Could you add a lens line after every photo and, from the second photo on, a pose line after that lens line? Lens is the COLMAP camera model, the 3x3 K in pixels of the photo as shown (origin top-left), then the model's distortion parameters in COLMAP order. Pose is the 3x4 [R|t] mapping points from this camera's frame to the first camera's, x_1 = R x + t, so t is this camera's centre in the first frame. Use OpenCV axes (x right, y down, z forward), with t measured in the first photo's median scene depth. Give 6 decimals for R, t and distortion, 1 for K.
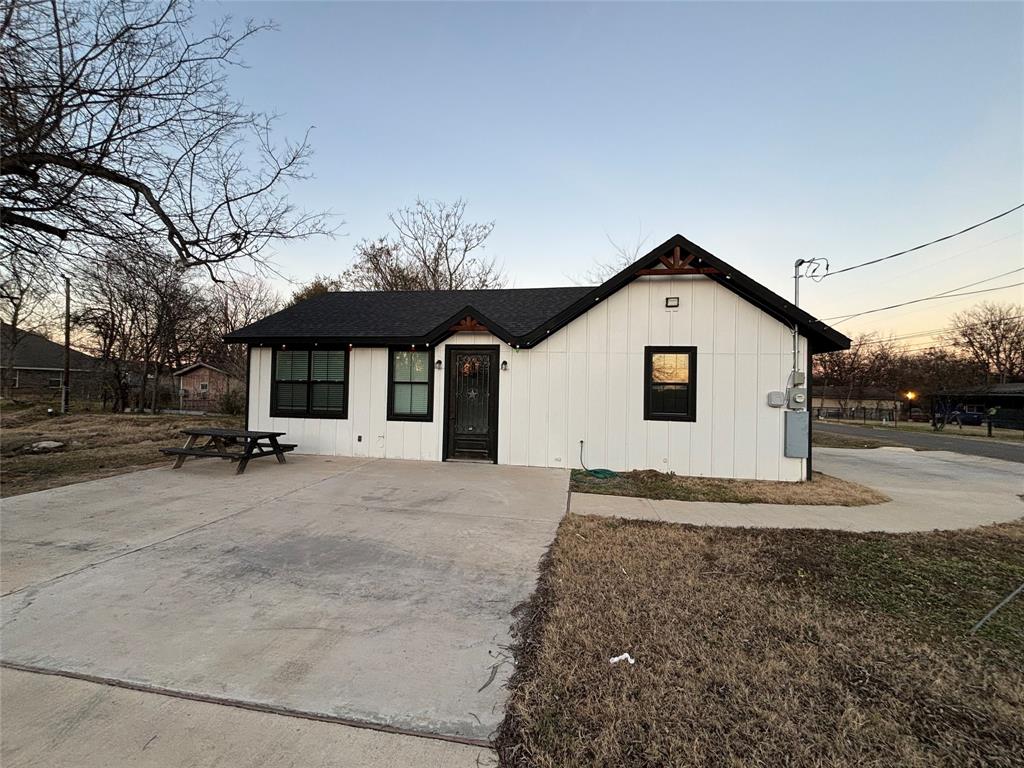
lens RADIAL K [[410.3, 0, 510.0], [0, 410.3, 382.6], [0, 0, 1]] dist [0.000211, 0.000881]
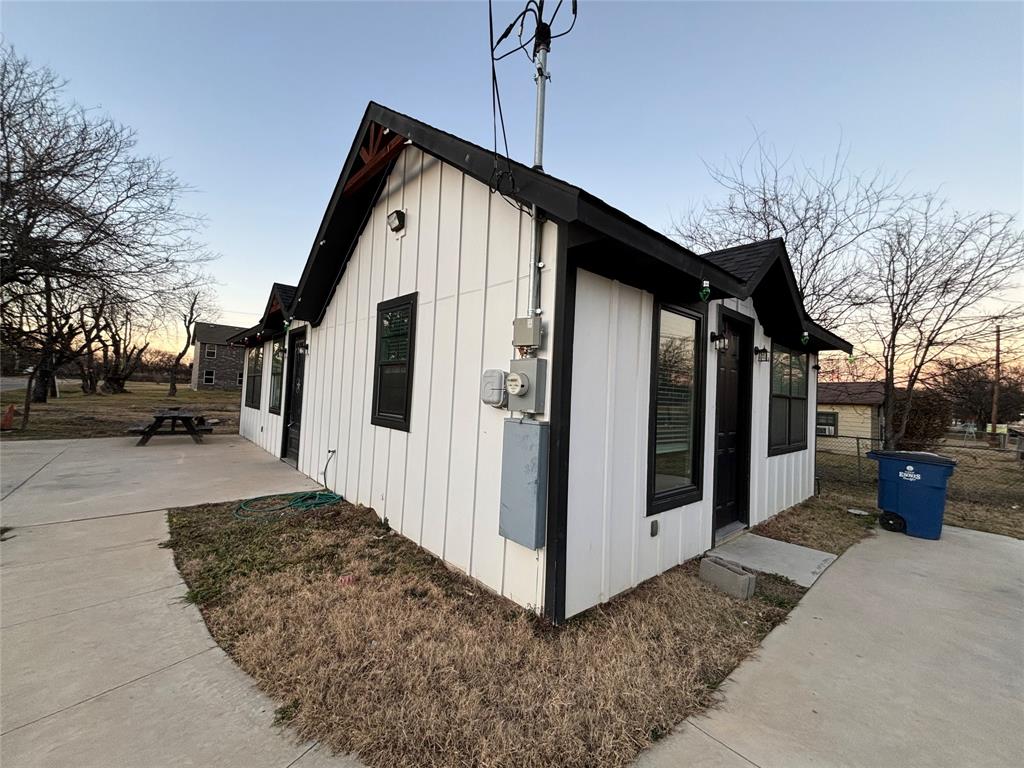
lens RADIAL K [[410.3, 0, 510.0], [0, 410.3, 382.6], [0, 0, 1]] dist [0.000211, 0.000881]
pose [[0.777651, -0.003304, -0.628687, 0.805760], [-0.019941, 0.999353, -0.029918, 0.040297], [0.628379, 0.035802, 0.777083, 0.608755]]
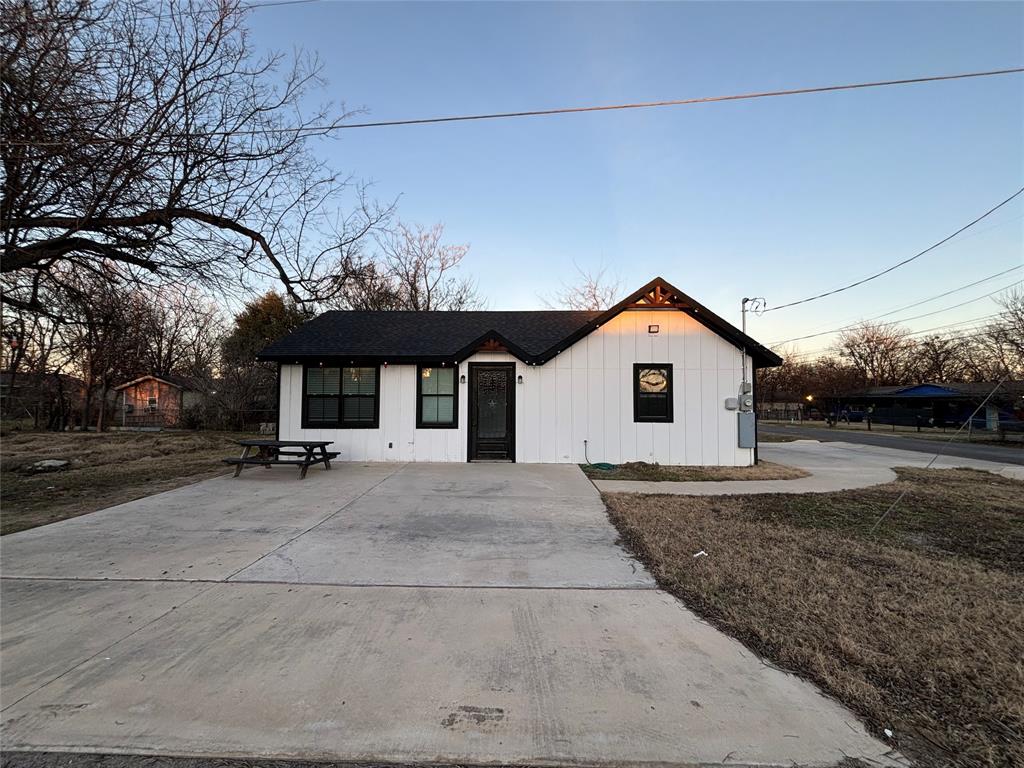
lens RADIAL K [[410.3, 0, 510.0], [0, 410.3, 382.6], [0, 0, 1]] dist [0.000211, 0.000881]
pose [[0.989081, -0.010897, 0.146970, -0.214105], [0.013867, 0.999720, -0.019196, -0.010140], [-0.146719, 0.021025, 0.988955, -0.172712]]
